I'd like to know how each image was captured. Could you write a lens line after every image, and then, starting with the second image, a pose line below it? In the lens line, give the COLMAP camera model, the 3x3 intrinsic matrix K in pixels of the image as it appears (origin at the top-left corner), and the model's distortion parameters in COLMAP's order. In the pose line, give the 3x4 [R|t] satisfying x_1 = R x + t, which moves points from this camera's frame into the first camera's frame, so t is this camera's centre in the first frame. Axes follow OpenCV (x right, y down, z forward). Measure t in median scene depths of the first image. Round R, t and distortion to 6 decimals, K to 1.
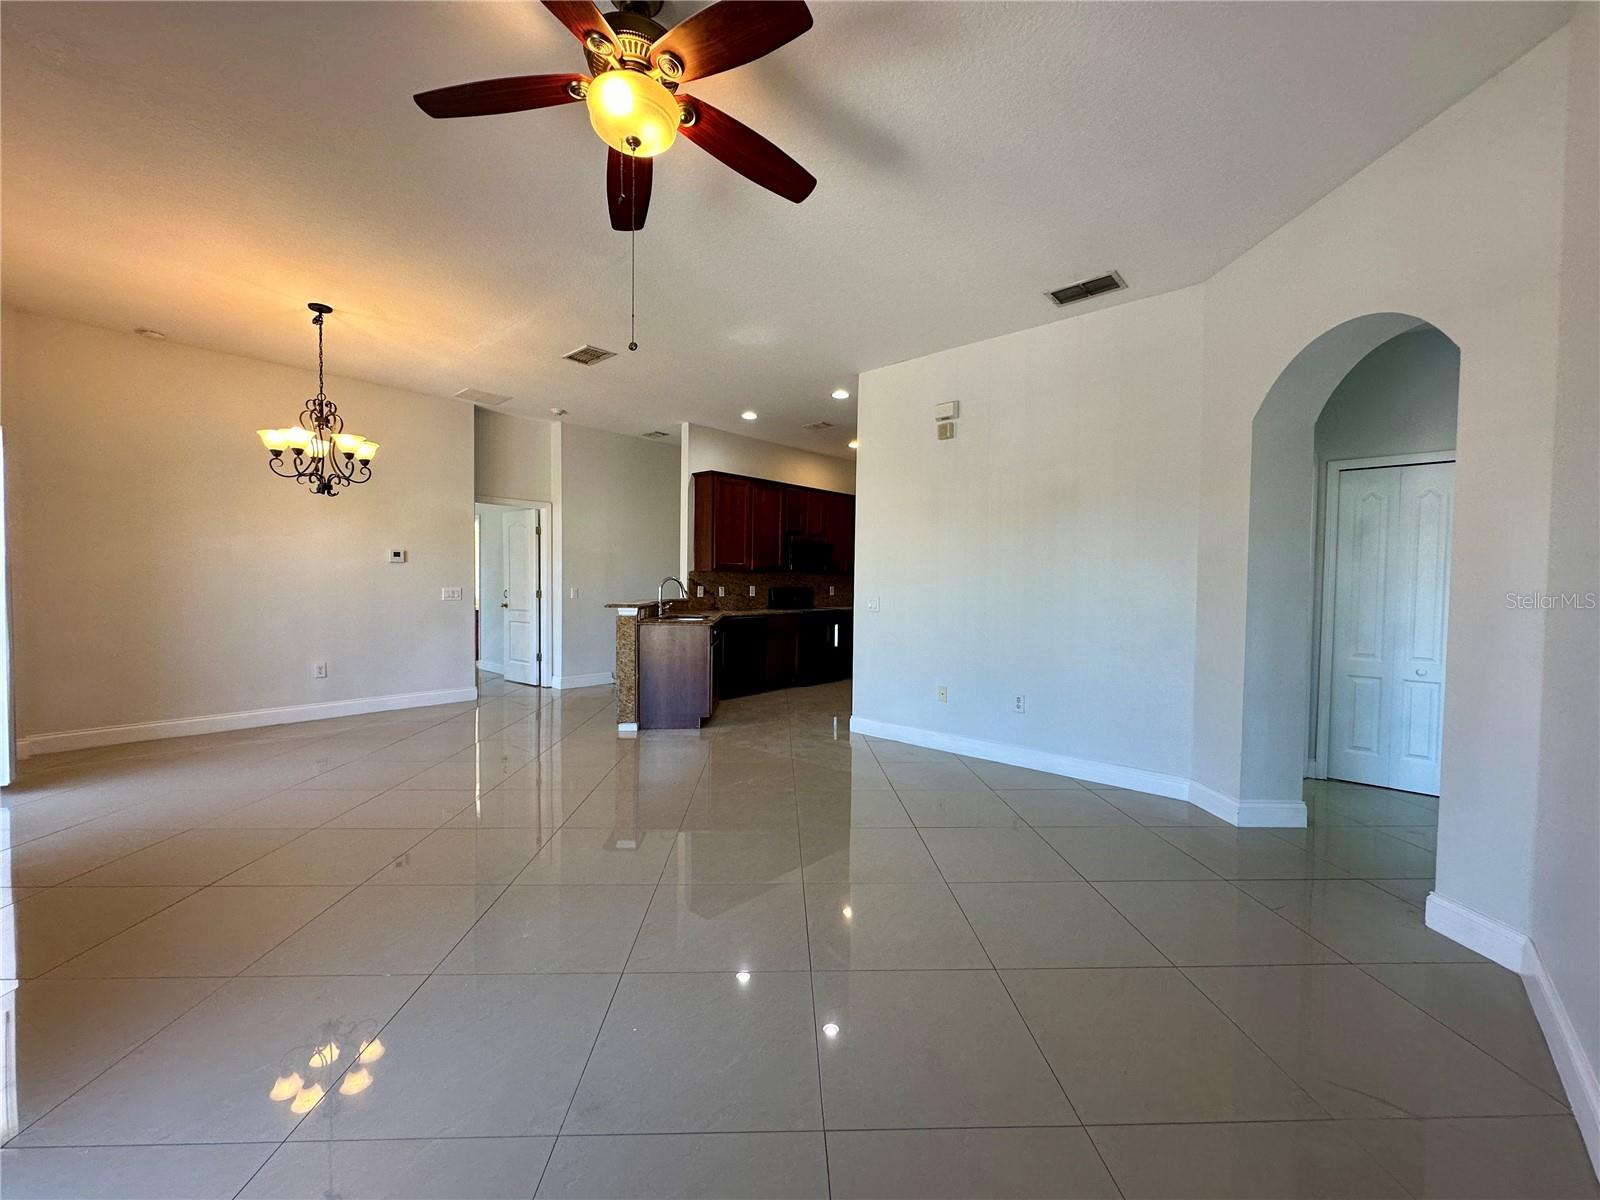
lens RADIAL K [[640.3, 0, 801.2], [0, 640.3, 592.4], [0, 0, 1]] dist [0.000228, 0.000103]
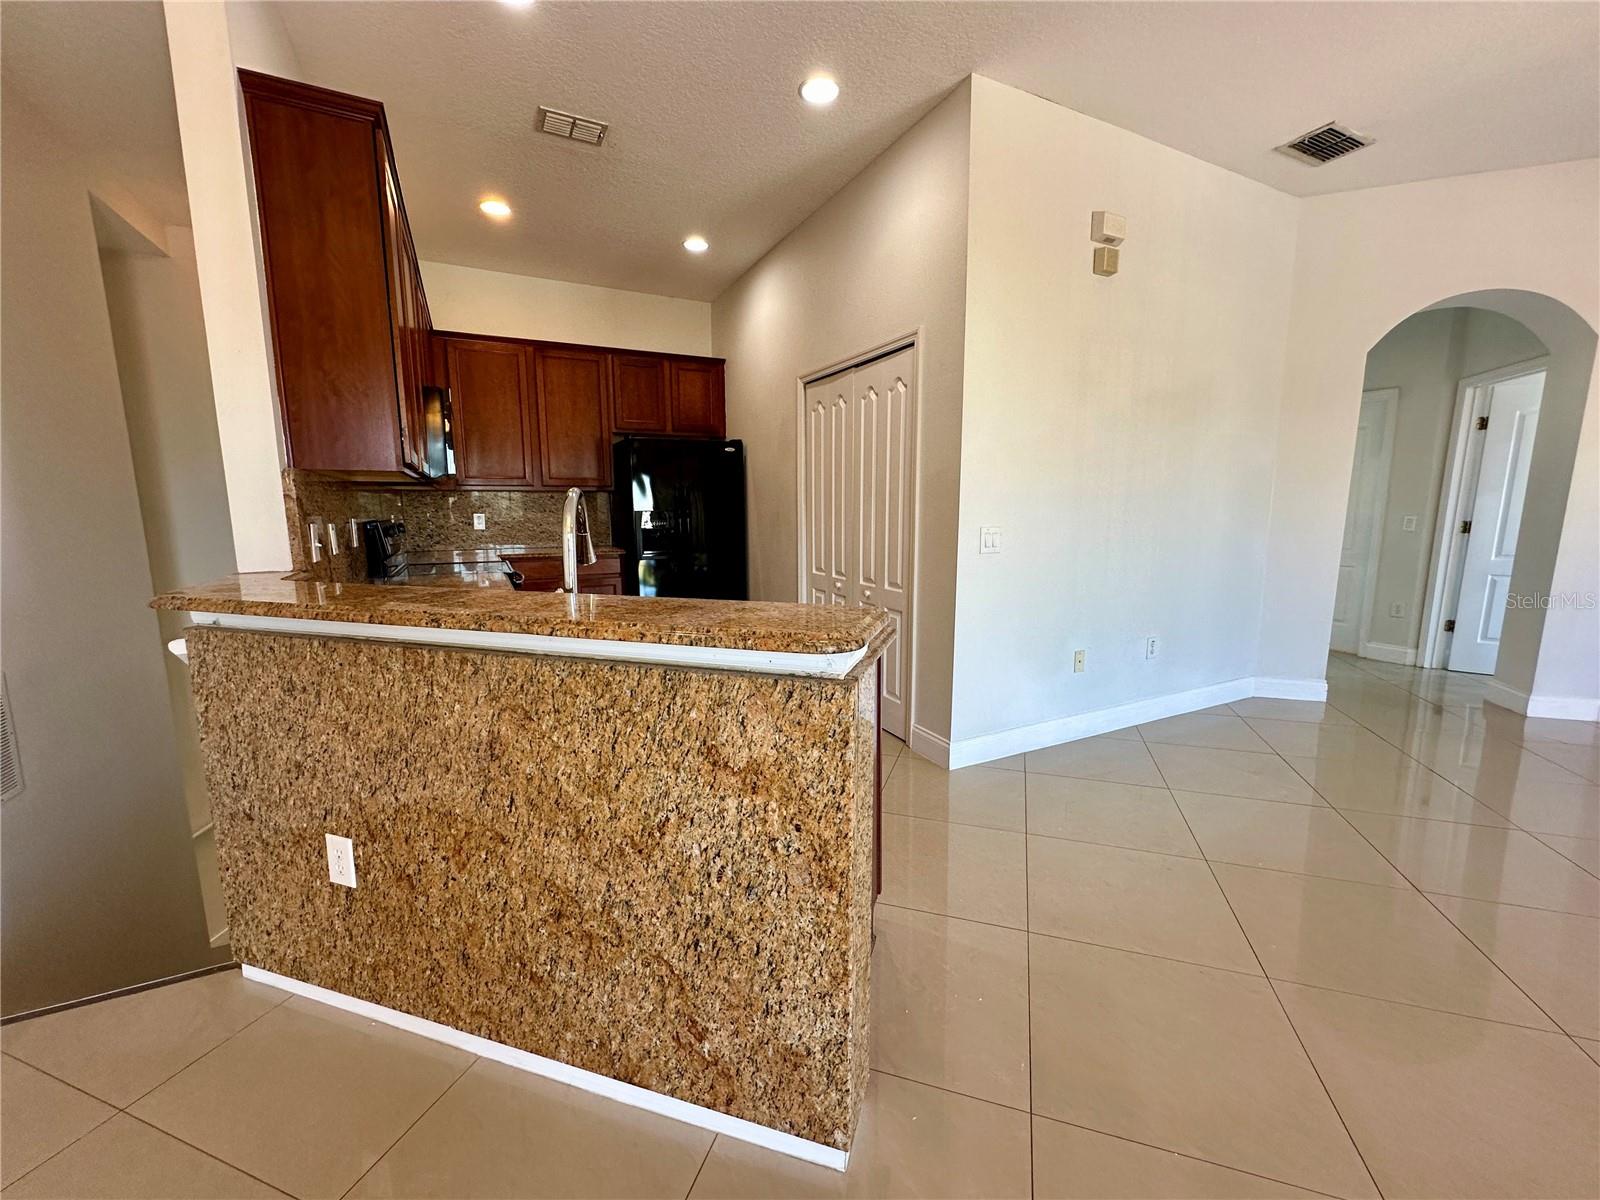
lens RADIAL K [[639.7, 0, 800.0], [0, 639.7, 600.0], [0, 0, 1]] dist [-0.000839, 0.000228]
pose [[0.354633, -0.151909, 0.922583, -0.353619], [0.025141, 0.987906, 0.153000, -0.015184], [-0.934668, -0.031064, 0.354163, 0.704189]]
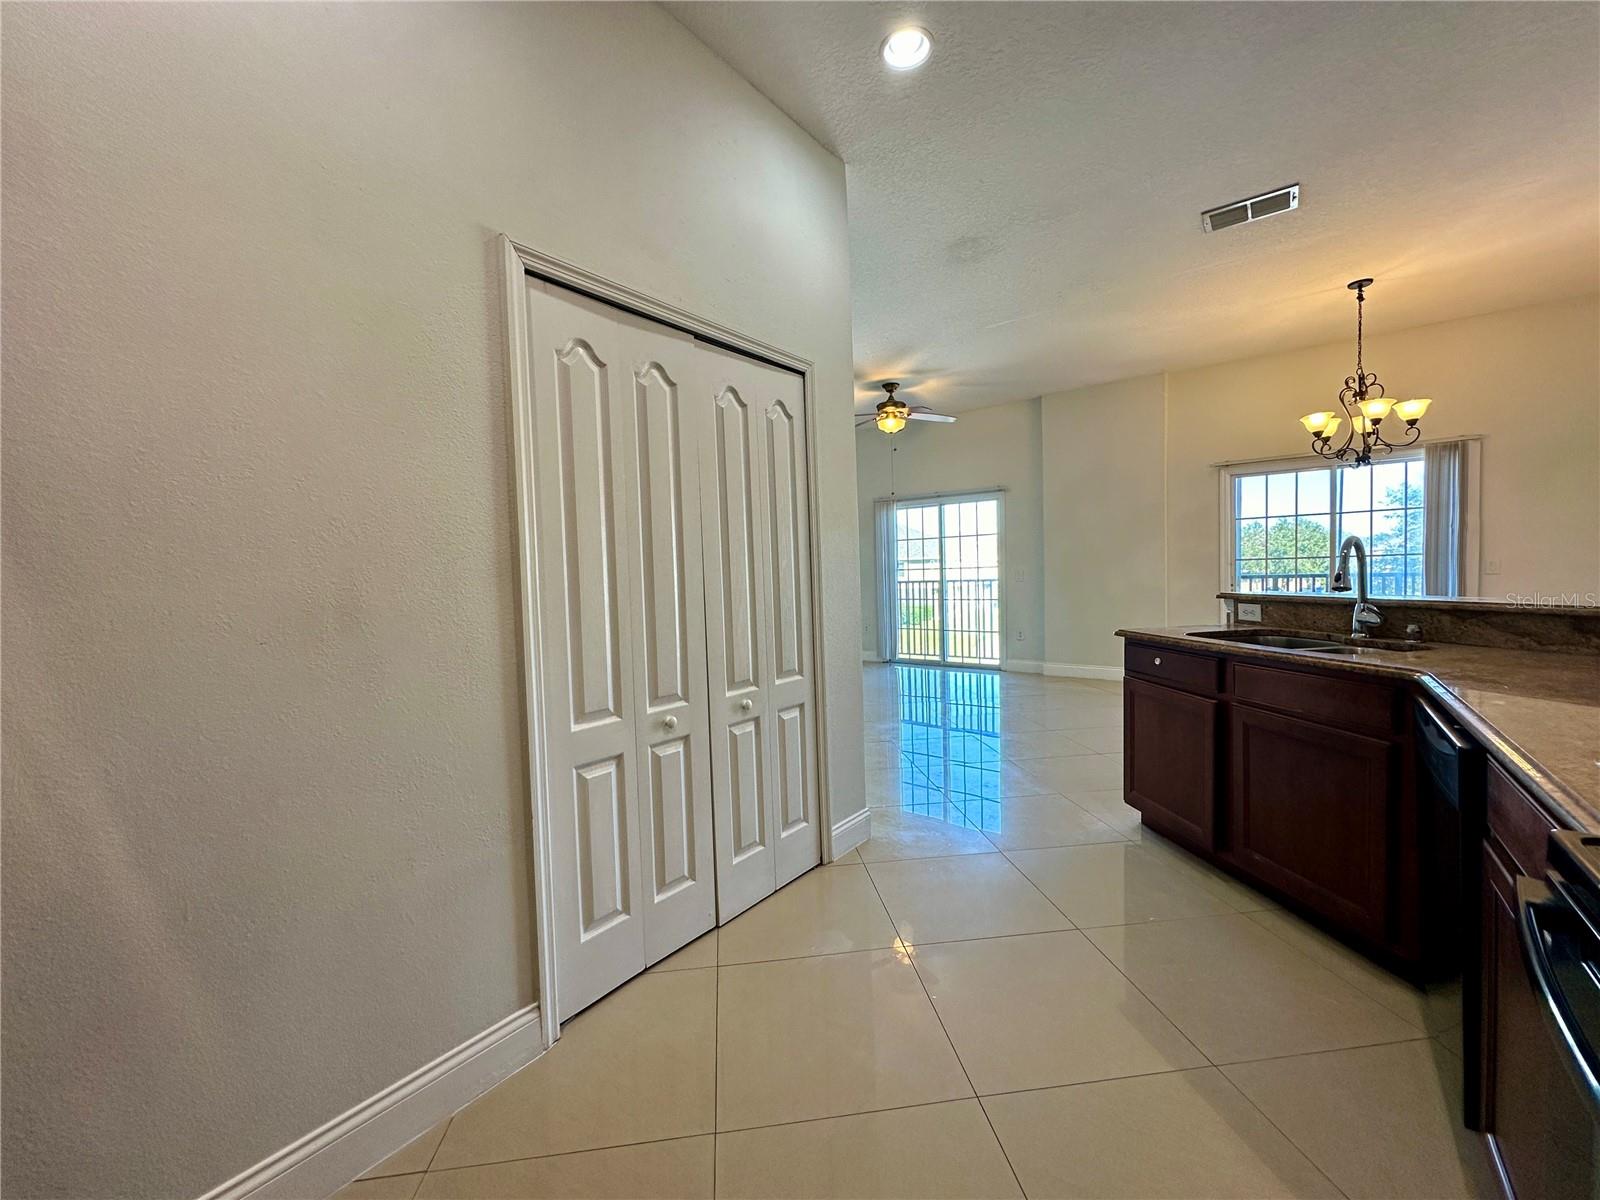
lens RADIAL K [[639.7, 0, 800.0], [0, 639.7, 600.0], [0, 0, 1]] dist [-0.000839, 0.000228]
pose [[-0.996364, 0.022624, -0.082135, 0.132956], [0.017532, 0.997910, 0.062193, -0.014212], [0.083370, 0.060527, -0.994679, 1.156092]]
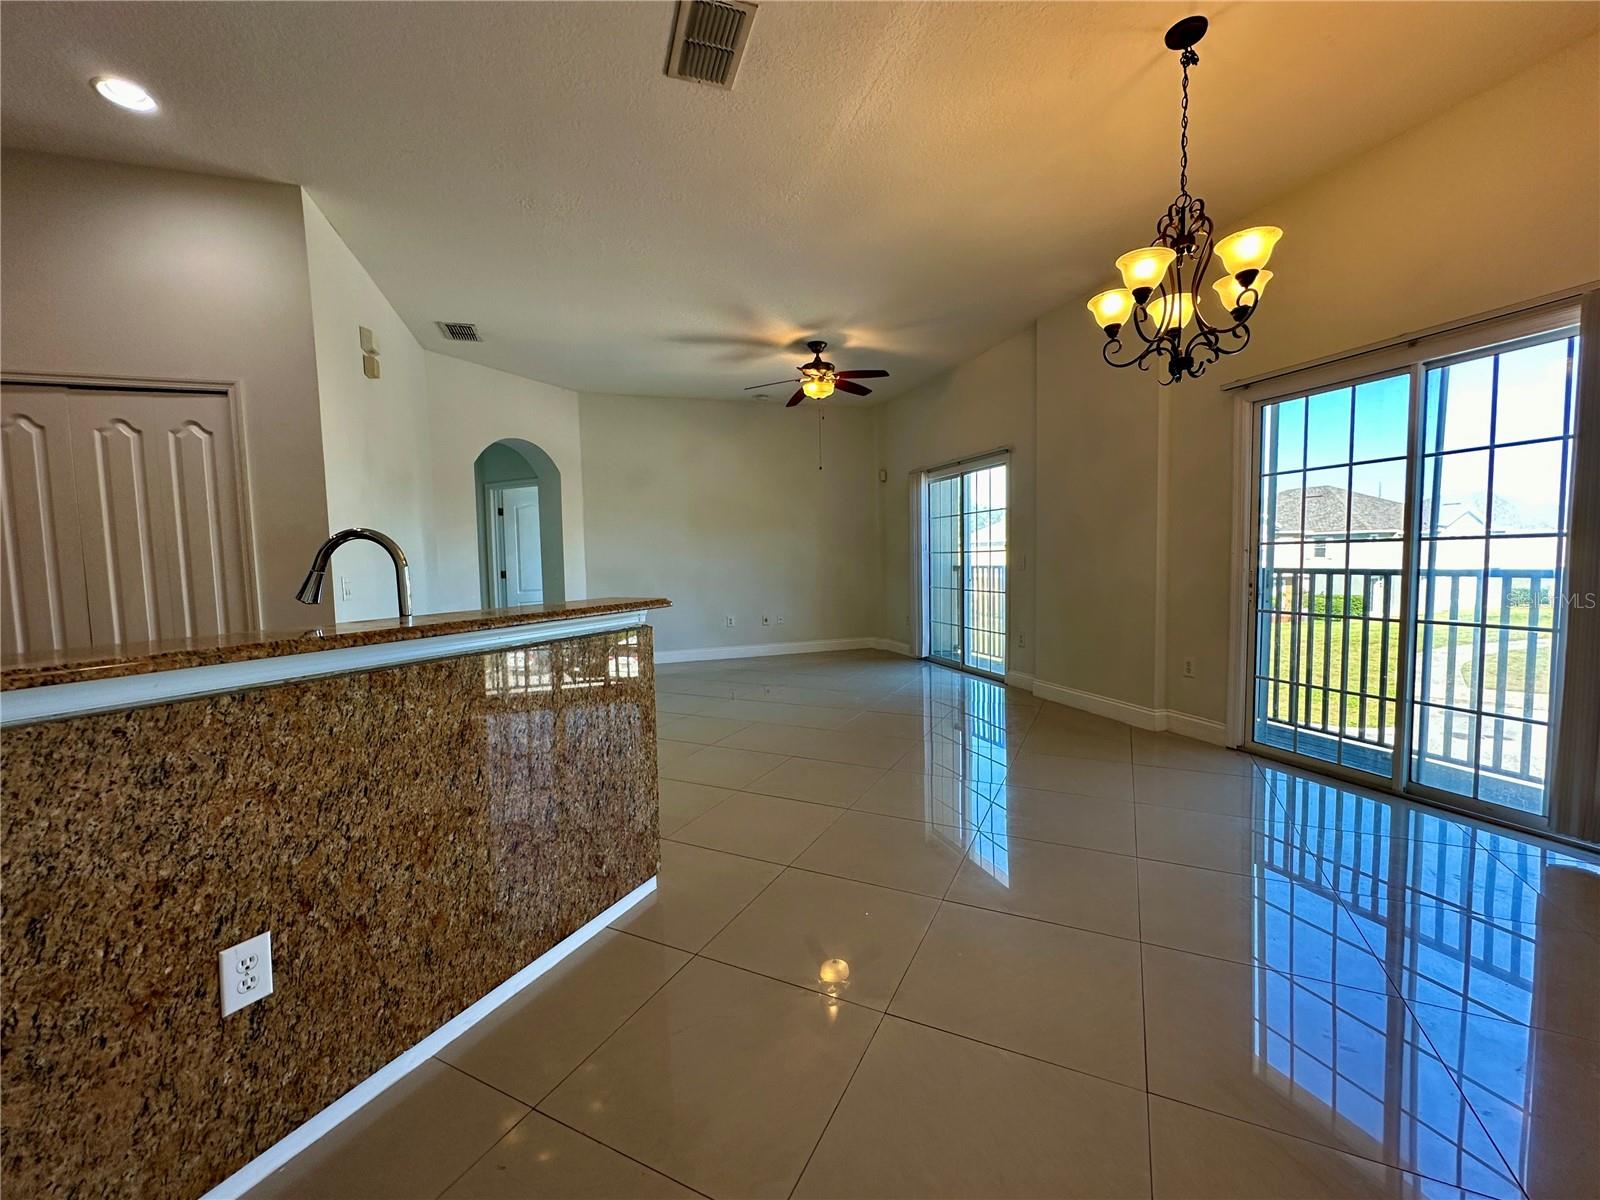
lens RADIAL K [[639.7, 0, 800.0], [0, 639.7, 600.0], [0, 0, 1]] dist [-0.000839, 0.000228]
pose [[-0.876278, -0.023275, 0.481244, -0.433594], [0.021606, 0.995929, 0.087510, -0.012023], [-0.481322, 0.087080, -0.872208, 0.986119]]
